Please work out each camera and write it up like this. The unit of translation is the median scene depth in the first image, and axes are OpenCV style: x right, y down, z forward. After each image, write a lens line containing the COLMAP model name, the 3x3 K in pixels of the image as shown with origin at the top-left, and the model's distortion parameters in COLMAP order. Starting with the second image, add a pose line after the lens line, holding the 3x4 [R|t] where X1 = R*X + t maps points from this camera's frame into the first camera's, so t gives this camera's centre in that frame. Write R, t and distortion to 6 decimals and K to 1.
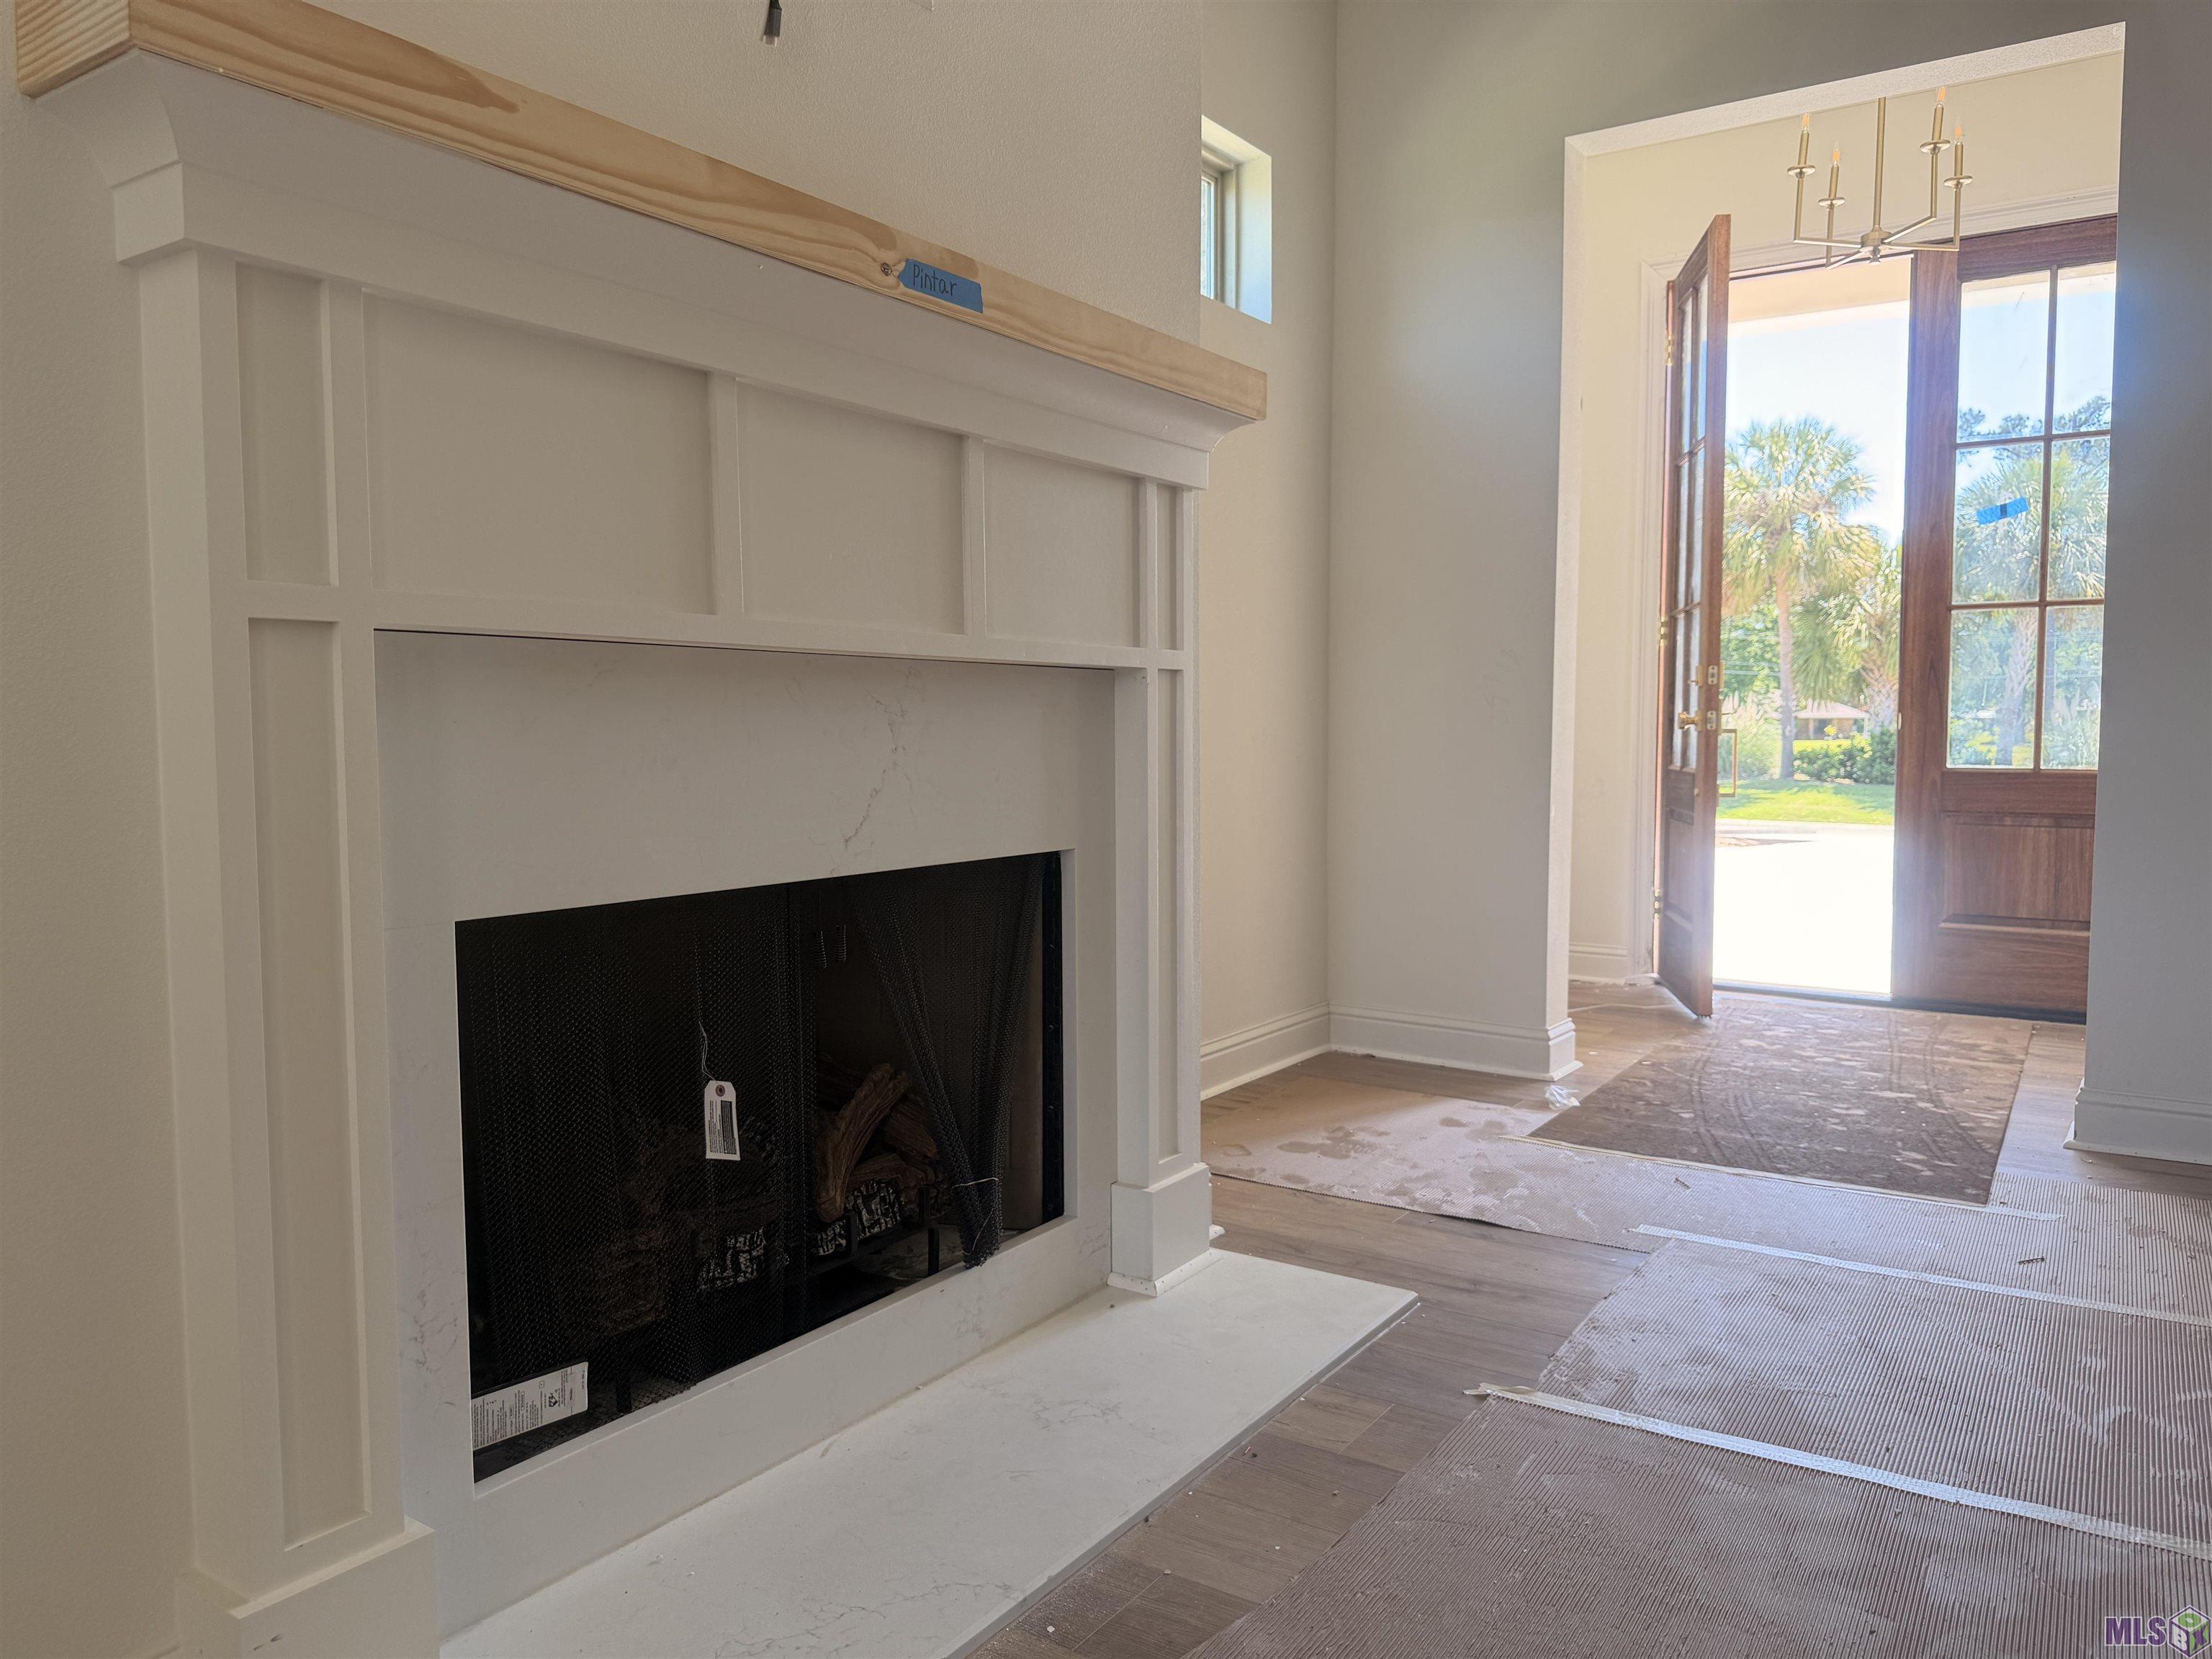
lens RADIAL K [[1554.2, 0, 1109.7], [0, 1554.2, 830.5], [0, 0, 1]] dist [0.014989, 0.001111]
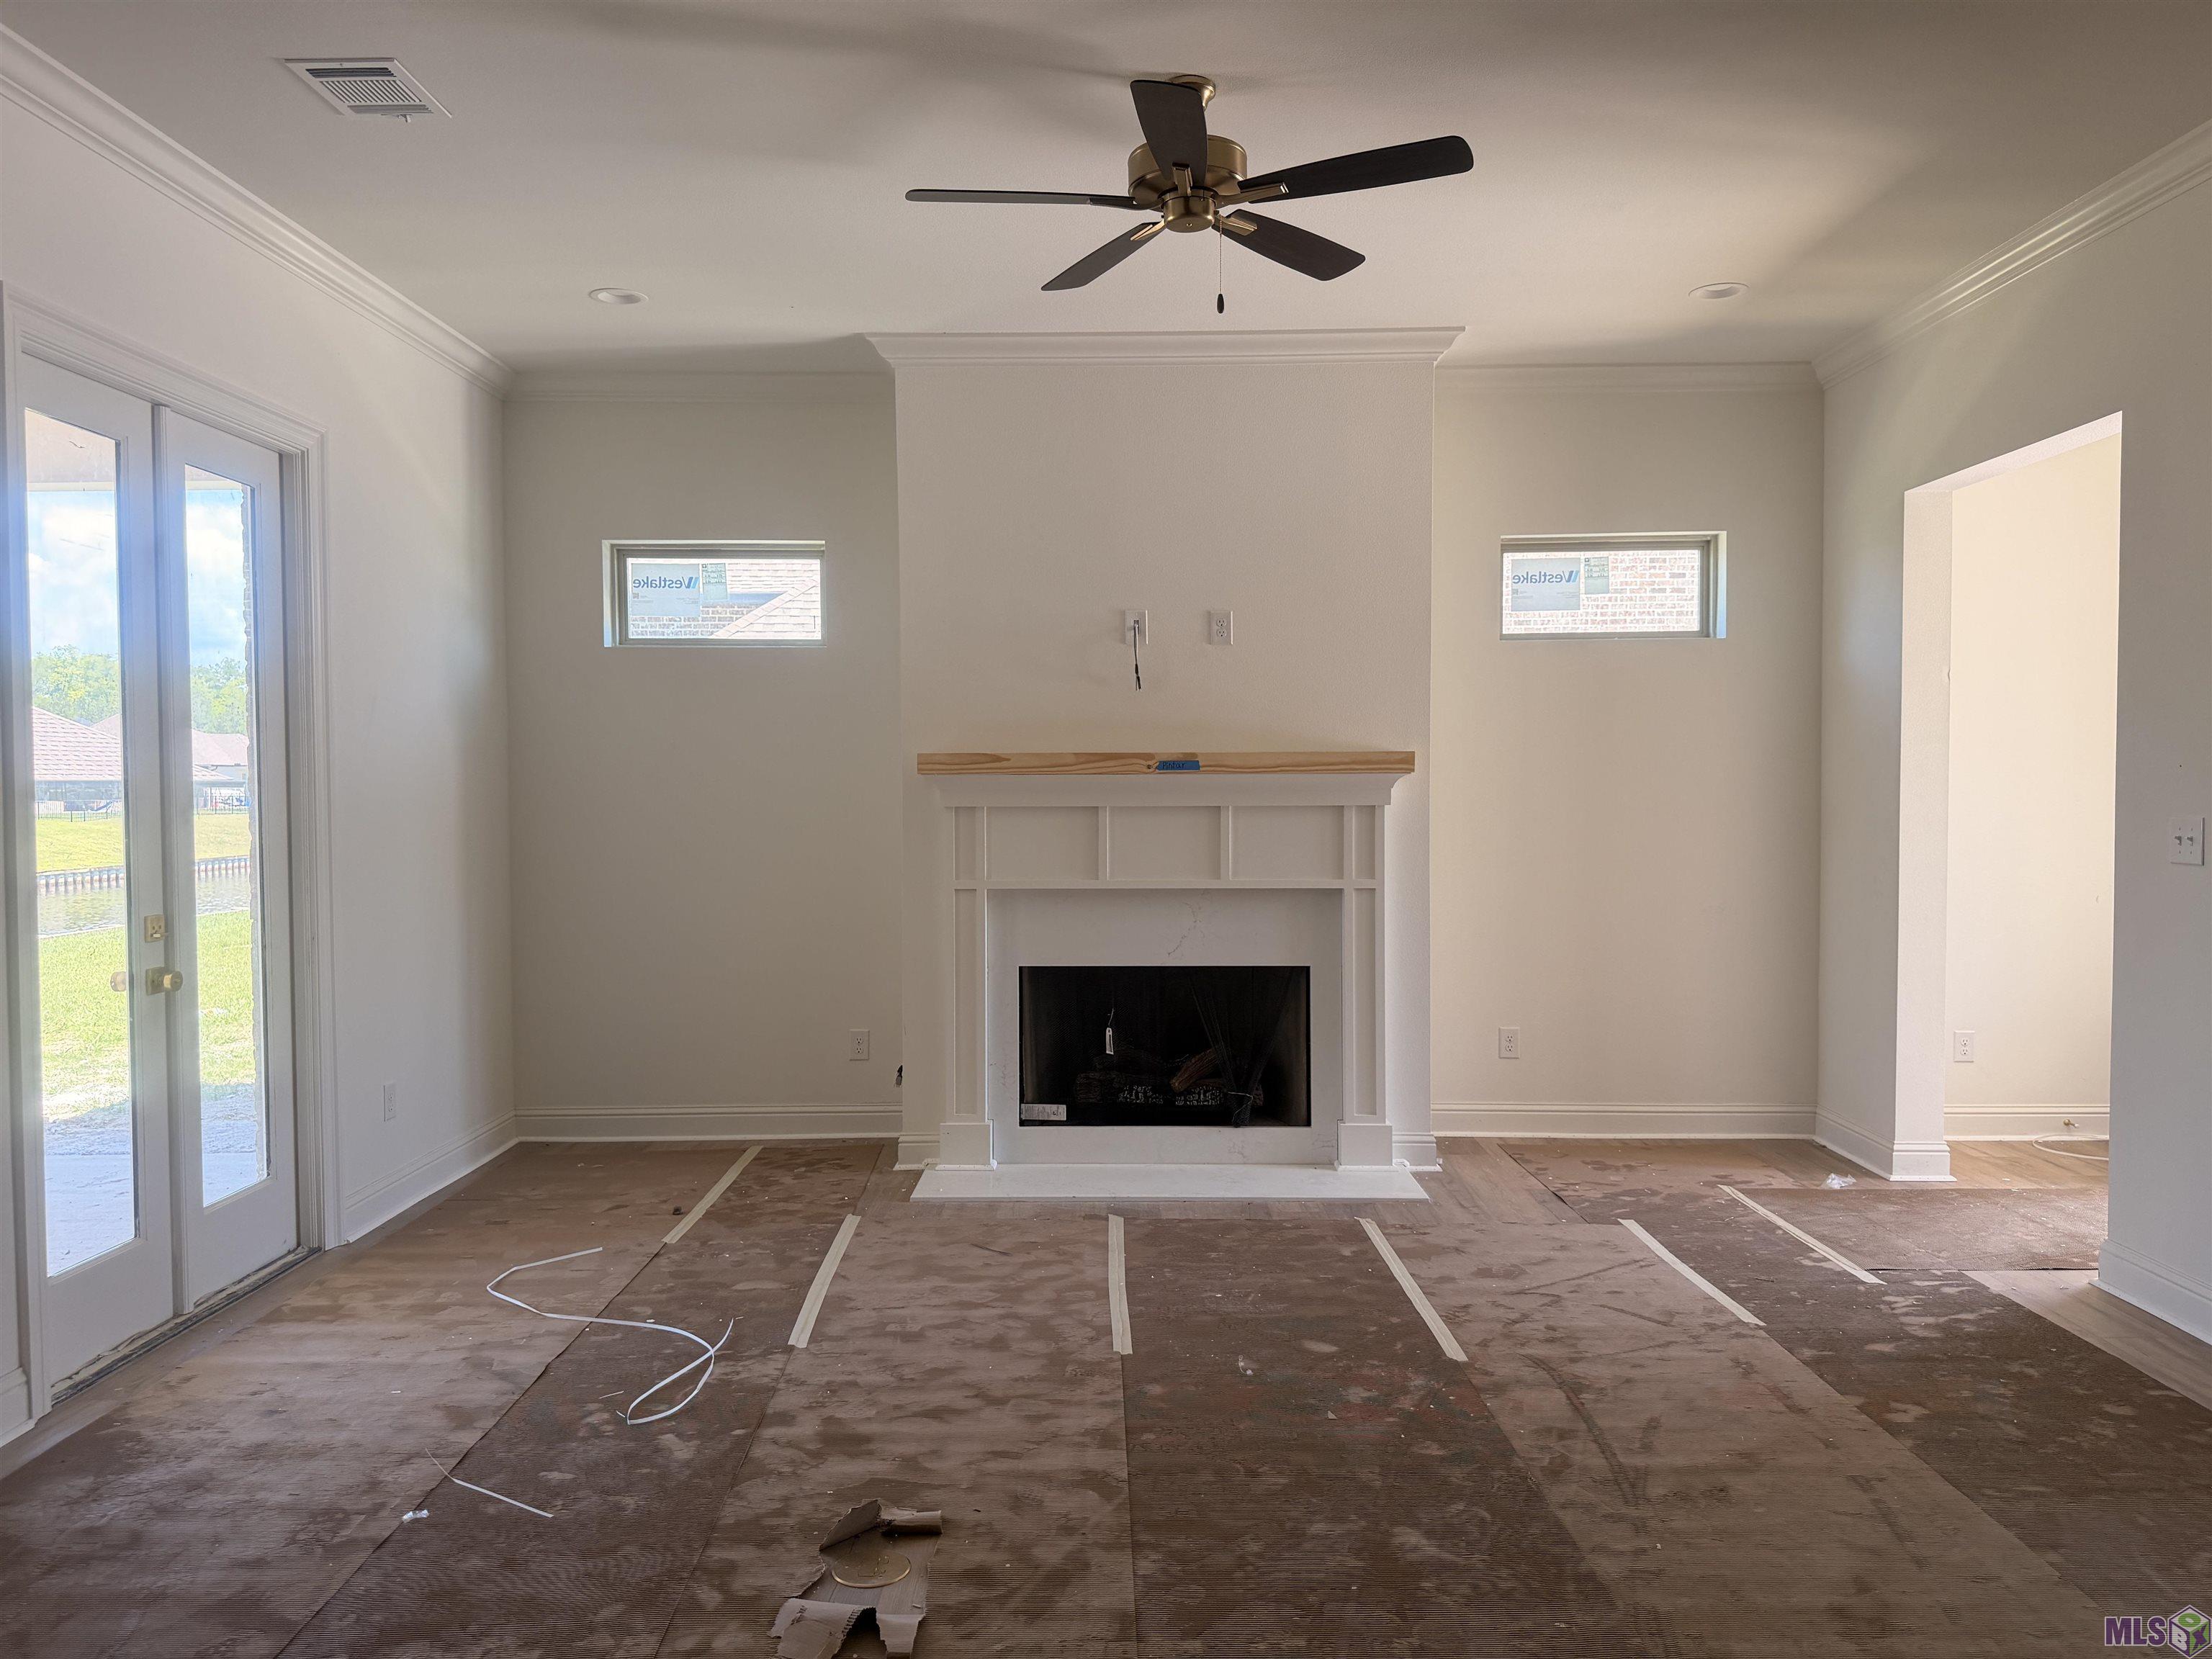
lens RADIAL K [[1554.2, 0, 1119.1], [0, 1554.2, 822.4], [0, 0, 1]] dist [0.014989, 0.001111]
pose [[0.542224, 0.017799, -0.840046, 2.218903], [-0.057011, 0.998251, -0.015648, -0.187969], [0.838298, 0.056377, 0.542290, -0.643651]]
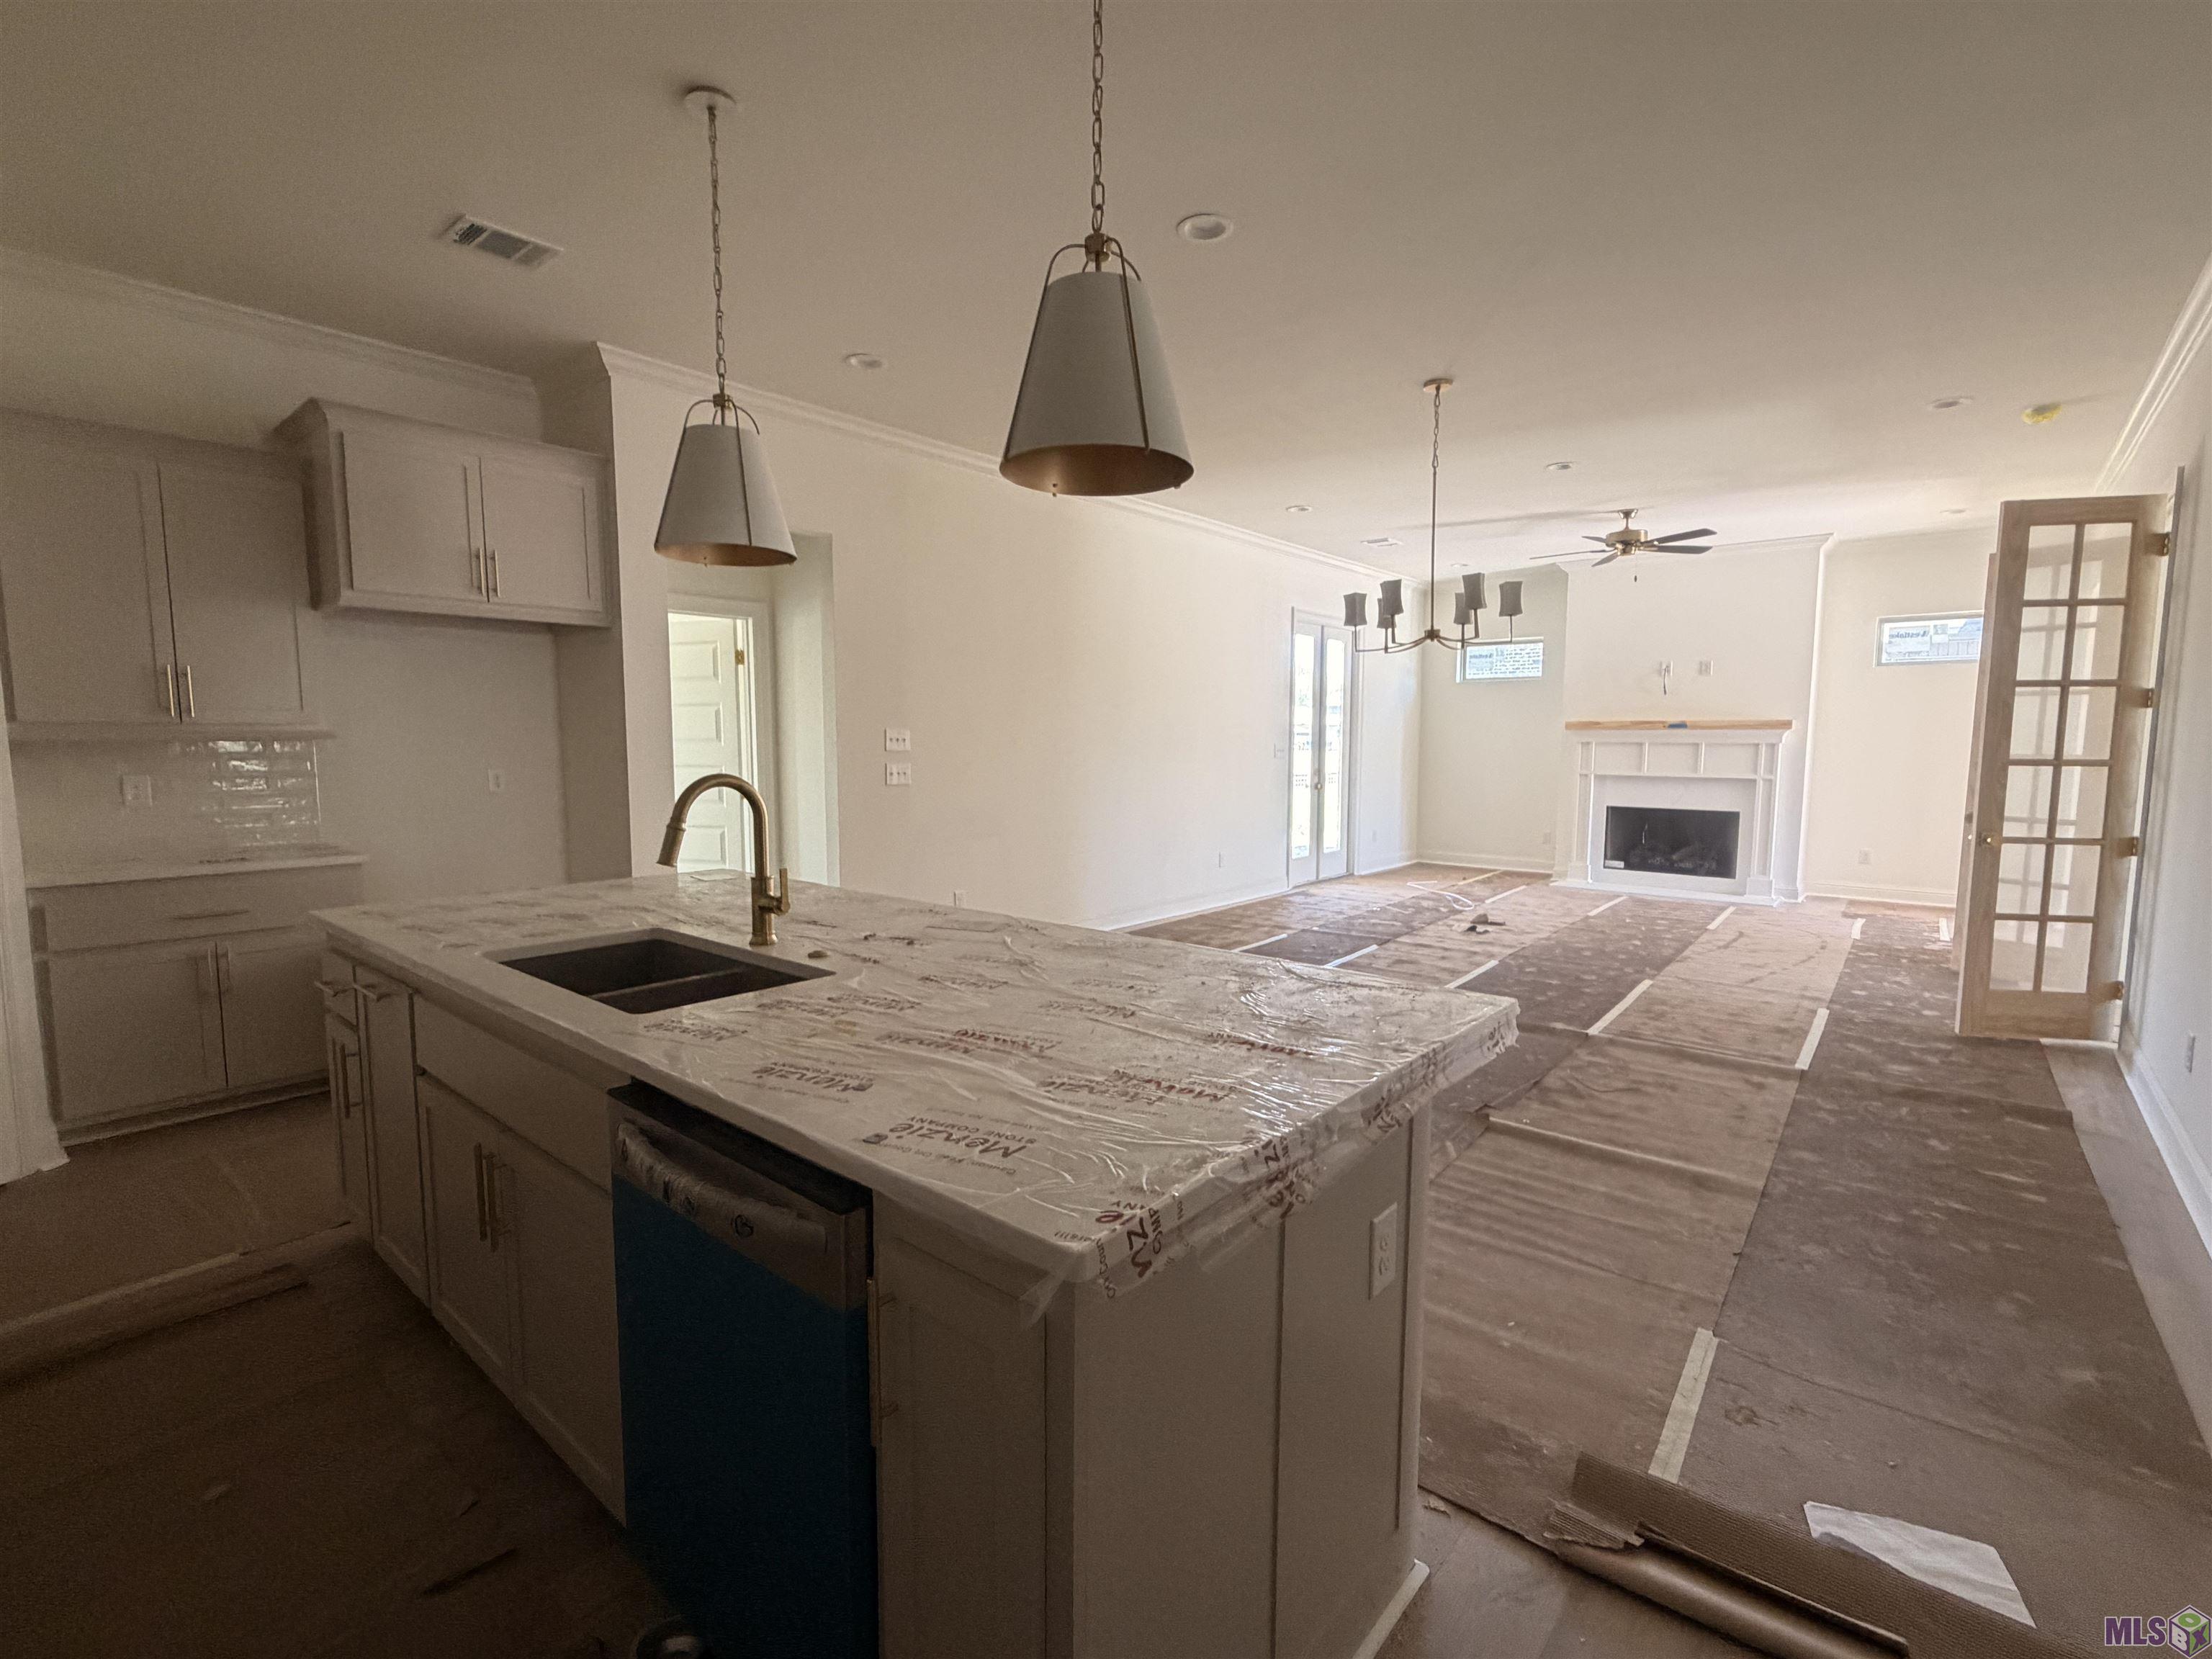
lens RADIAL K [[977.3, 0, 1115.7], [0, 977.3, 828.2], [0, 0, 1]] dist [-0.000761, 0.000027]
pose [[-0.115548, 0.094490, -0.988797, 4.572227], [-0.074576, 0.991830, 0.103495, -0.153597], [0.990498, 0.085699, -0.107558, -1.011957]]
